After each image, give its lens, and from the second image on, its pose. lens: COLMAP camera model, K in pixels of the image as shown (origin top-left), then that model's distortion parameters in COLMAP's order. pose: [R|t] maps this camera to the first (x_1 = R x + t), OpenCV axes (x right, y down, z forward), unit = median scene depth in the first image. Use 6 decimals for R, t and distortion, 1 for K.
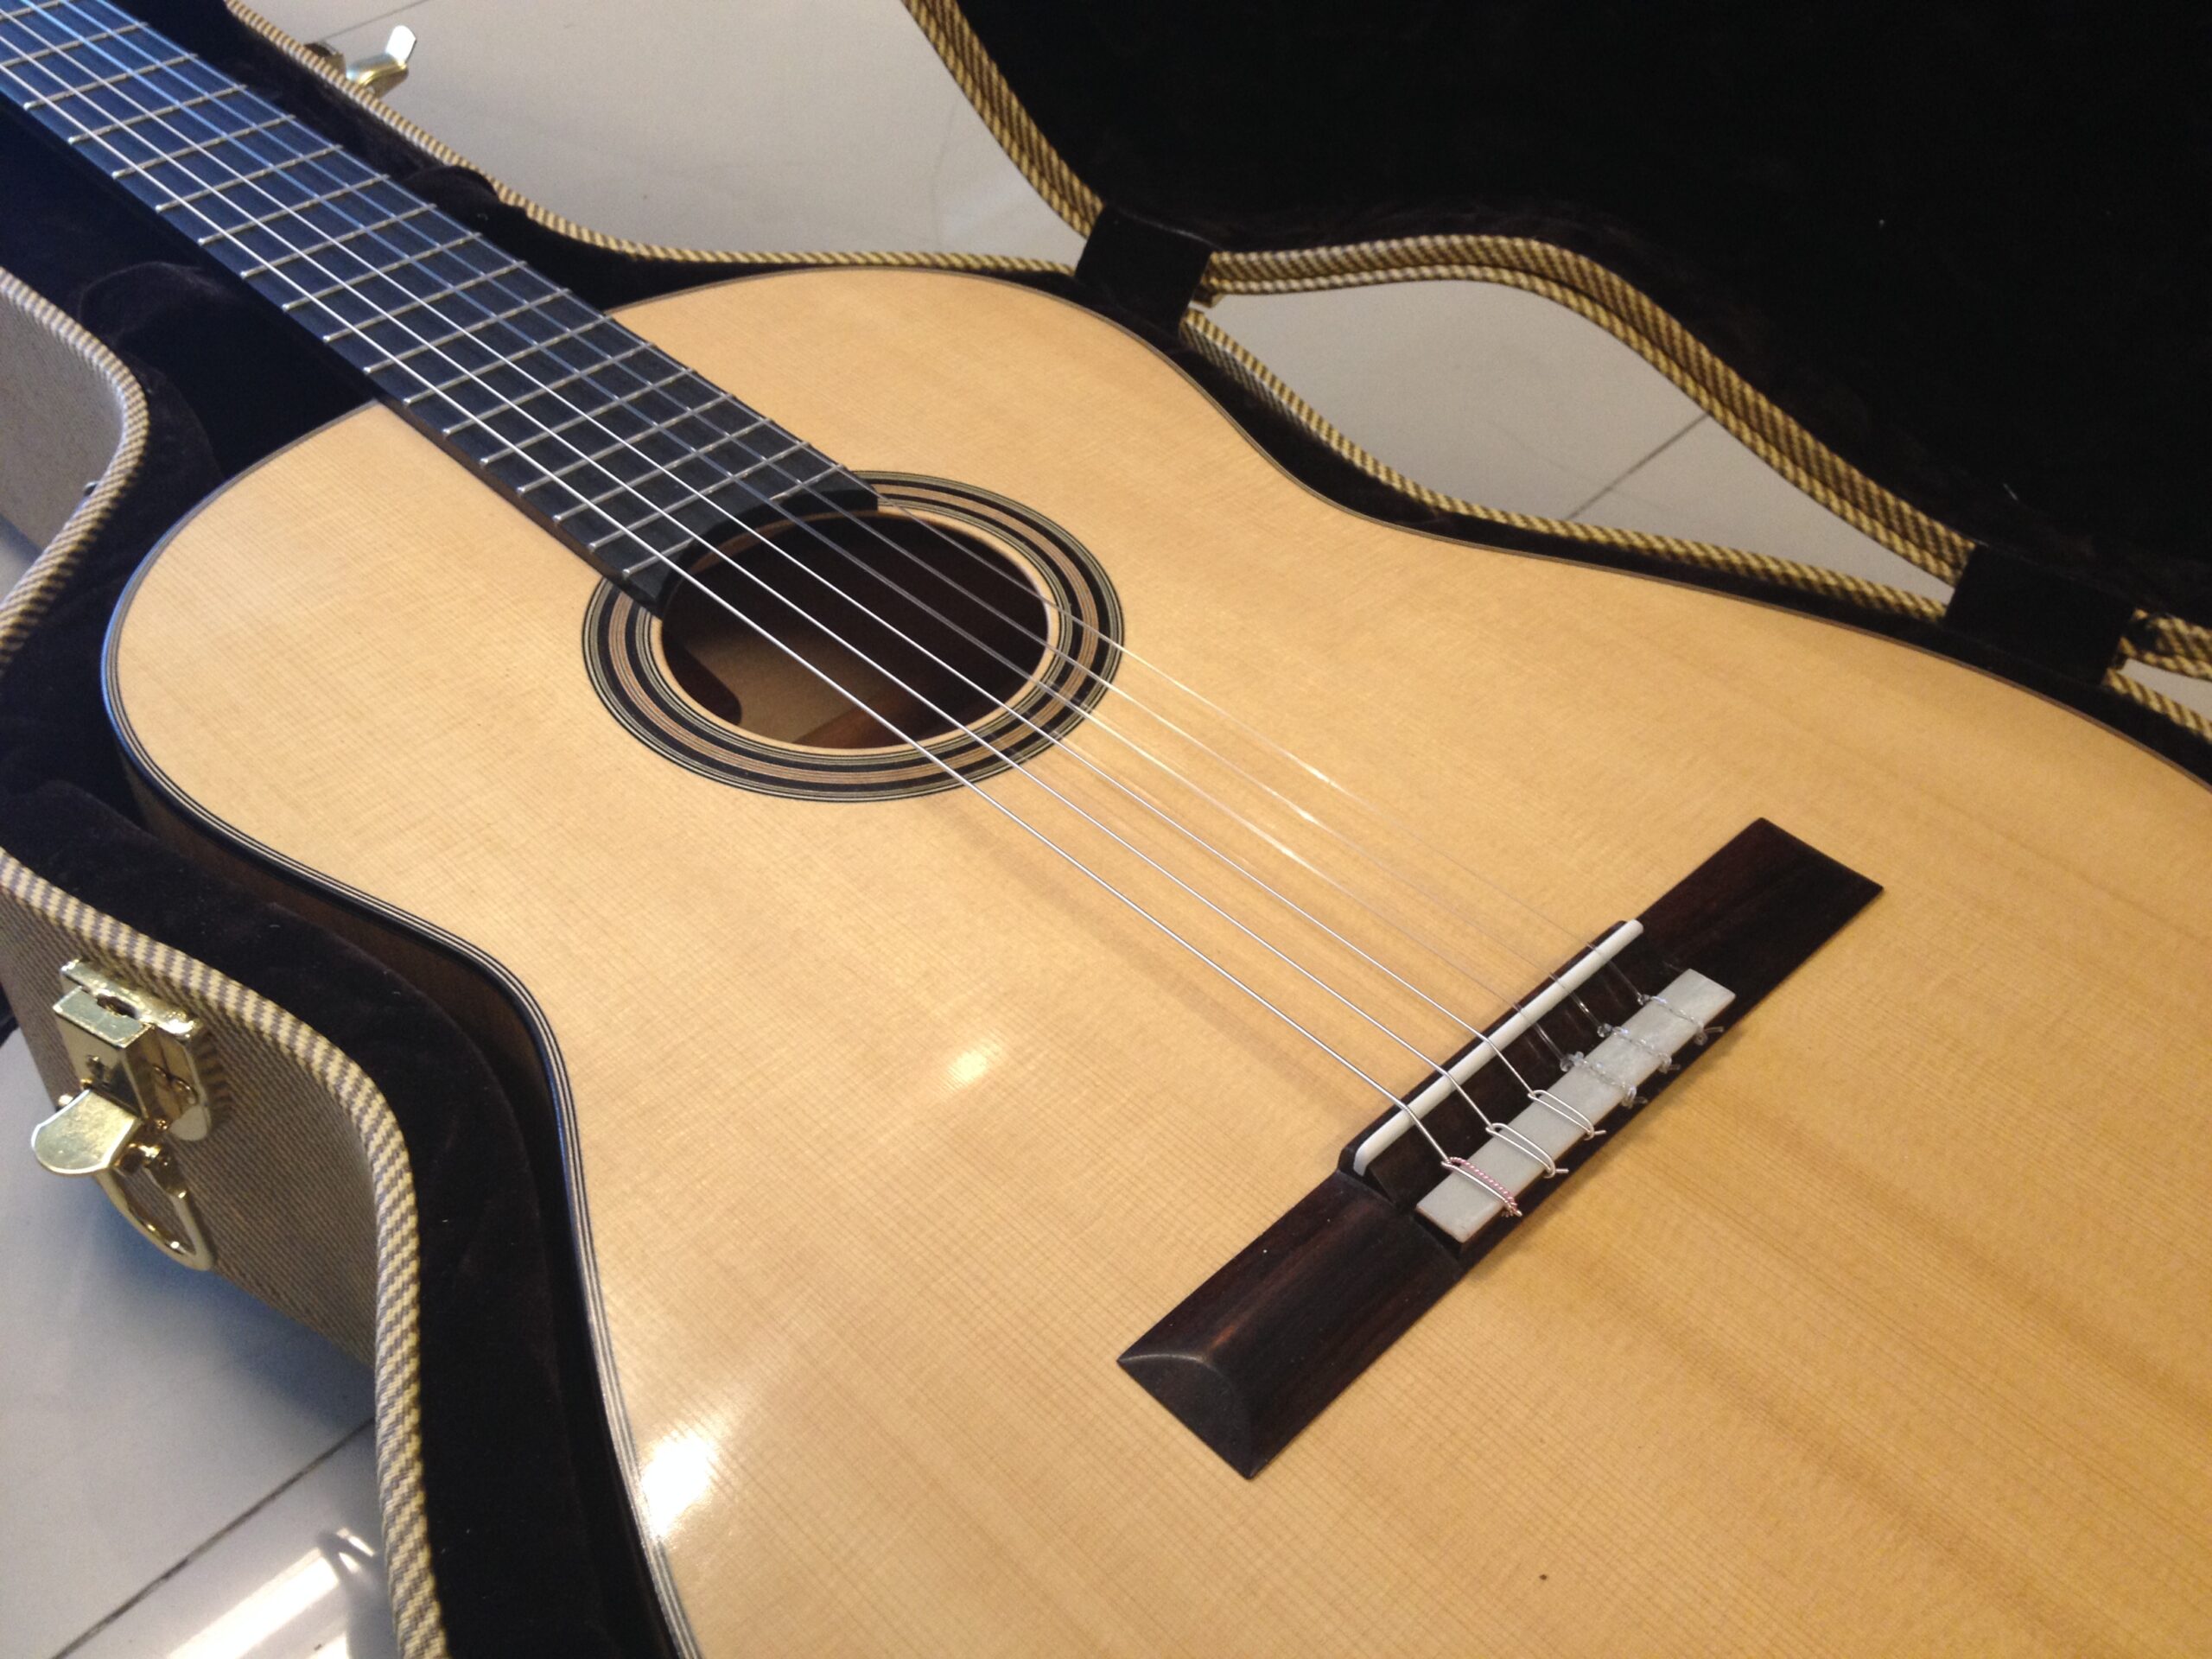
lens RADIAL K [[2230.7, 0, 1106.0], [0, 2230.7, 829.5], [0, 0, 1]] dist [-0.008317, -0.009333]
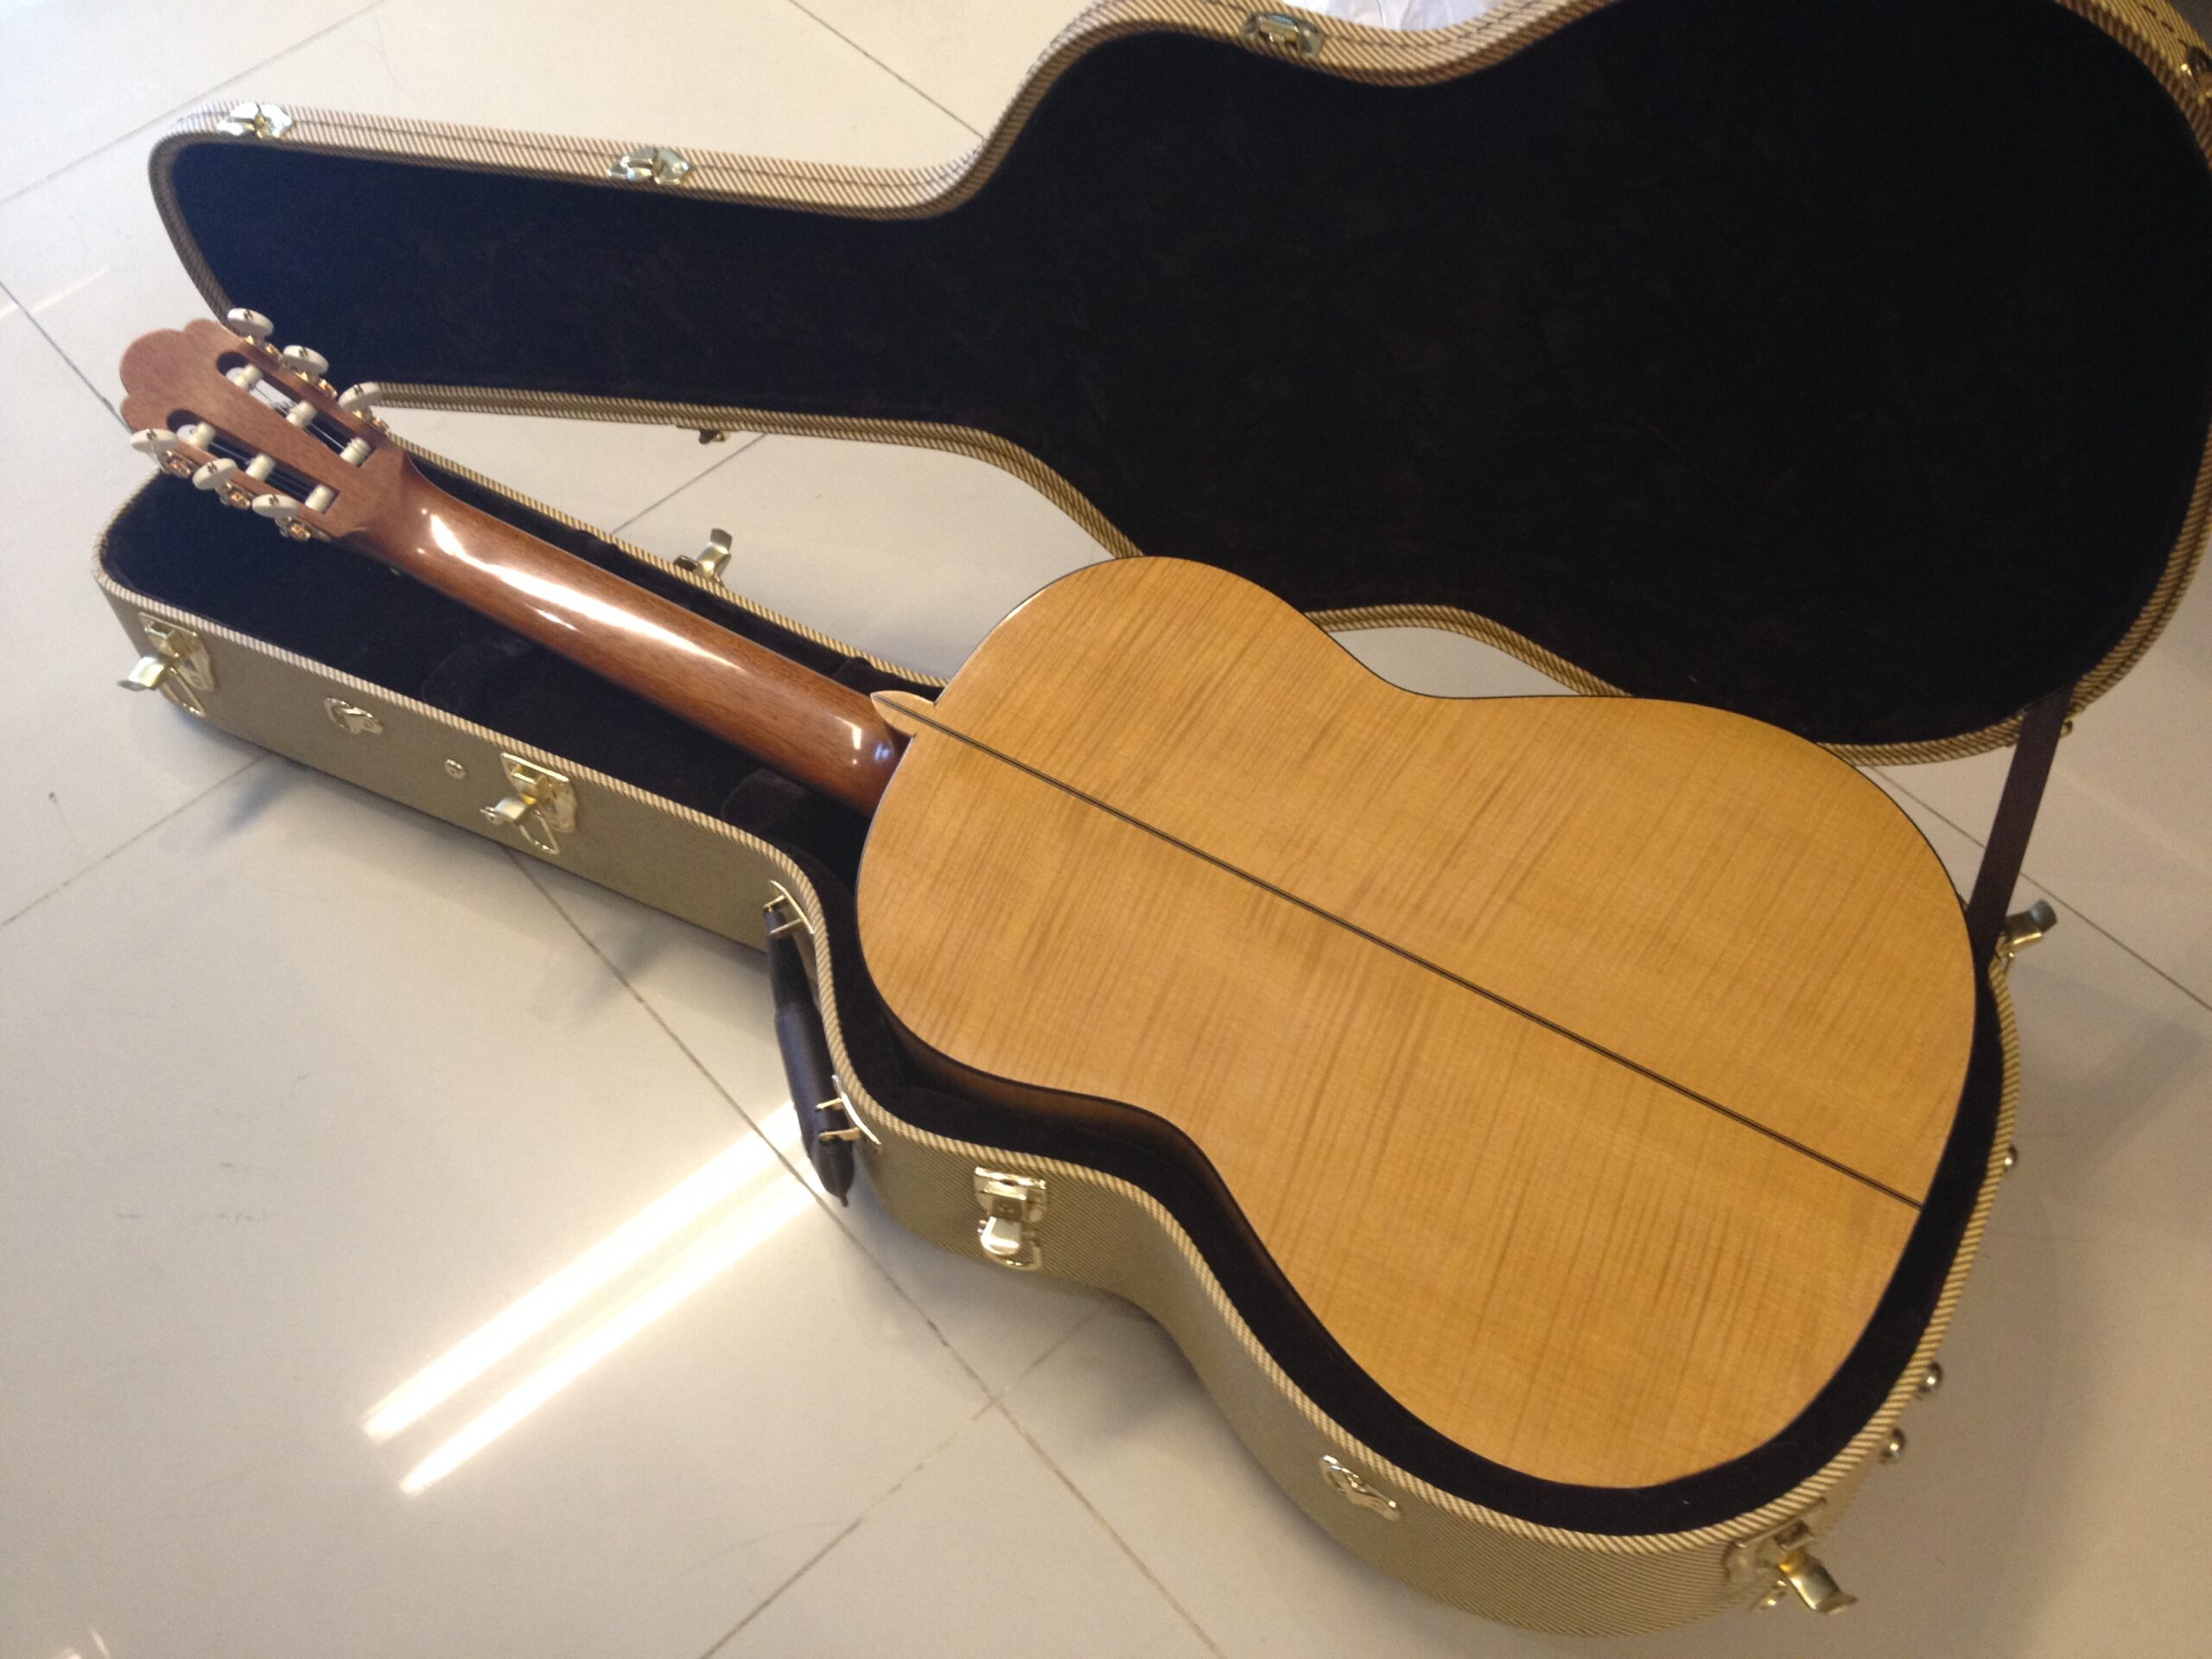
lens RADIAL K [[2255.7, 0, 1106.0], [0, 2255.7, 829.5], [0, 0, 1]] dist [0.002146, -0.027553]
pose [[0.959981, -0.259486, 0.105369, -0.447870], [0.241482, 0.957478, 0.157868, -0.568251], [-0.141853, -0.126106, 0.981822, -1.194624]]
